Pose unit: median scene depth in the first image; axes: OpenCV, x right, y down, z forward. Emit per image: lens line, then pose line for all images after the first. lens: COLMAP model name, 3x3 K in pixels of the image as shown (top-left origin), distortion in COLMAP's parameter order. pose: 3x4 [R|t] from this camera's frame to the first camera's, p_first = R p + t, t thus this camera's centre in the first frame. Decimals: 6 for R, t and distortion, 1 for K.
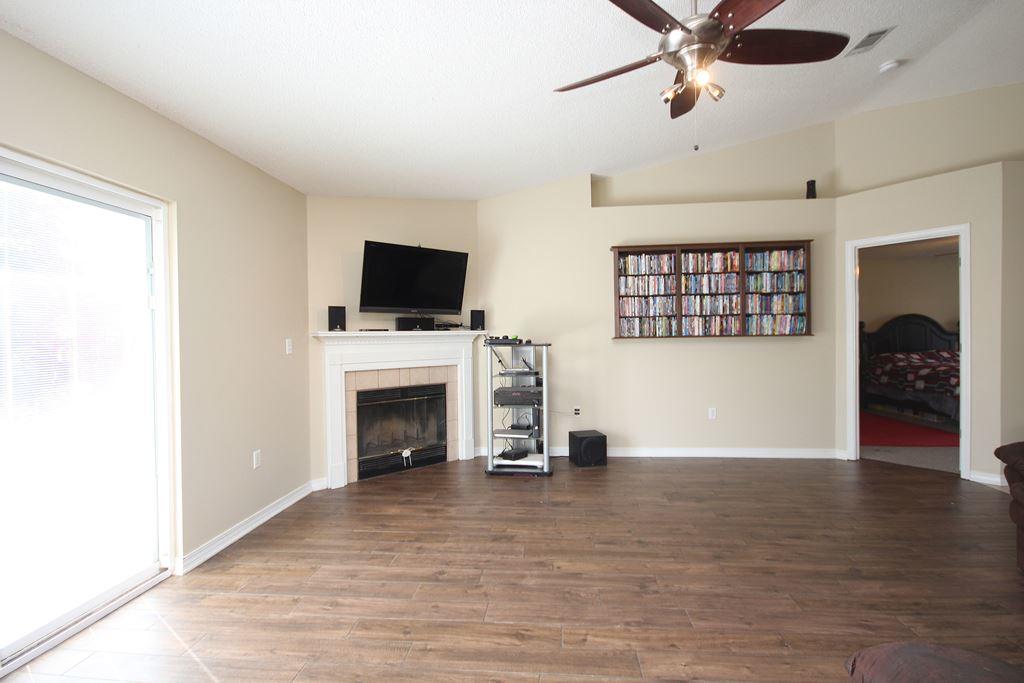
lens RADIAL K [[471.5, 0, 520.7], [0, 471.5, 341.3], [0, 0, 1]] dist [-0.004740, -0.001182]
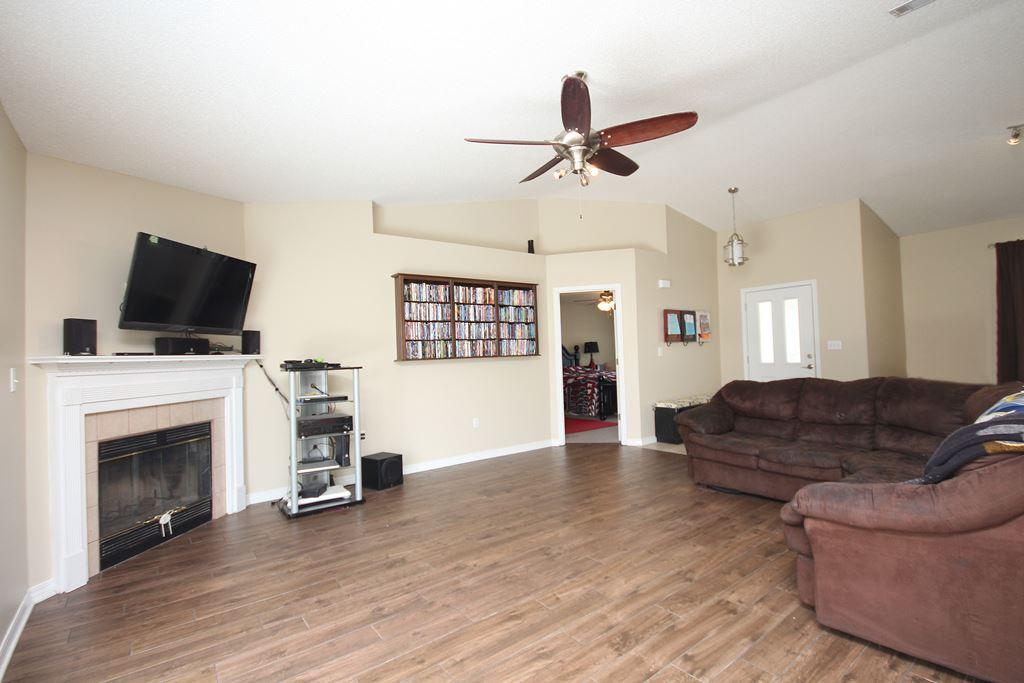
lens RADIAL K [[471.5, 0, 520.7], [0, 471.5, 341.3], [0, 0, 1]] dist [-0.004740, -0.001182]
pose [[0.733272, 0.008387, 0.679883, -0.324183], [0.030381, 0.998521, -0.045084, 0.006489], [-0.679256, 0.053715, 0.731933, 0.053245]]
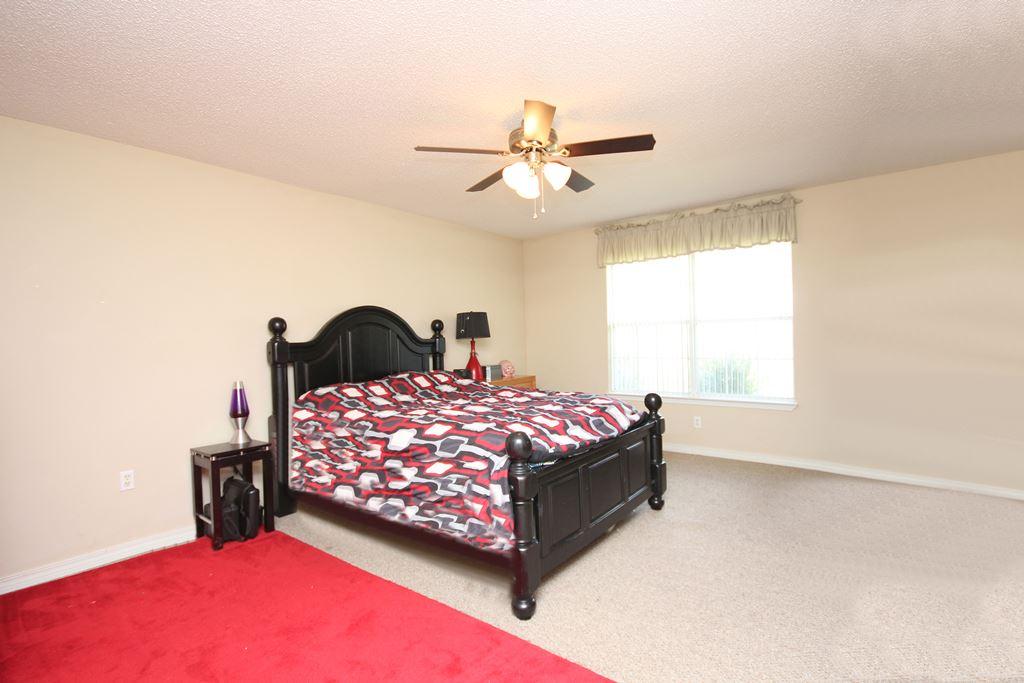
lens RADIAL K [[471.5, 0, 520.7], [0, 471.5, 341.3], [0, 0, 1]] dist [-0.004740, -0.001182]
pose [[0.527003, -0.004323, 0.849852, 0.791742], [0.022375, 0.999711, -0.008790, -0.016634], [-0.849569, 0.023648, 0.526948, 0.968803]]
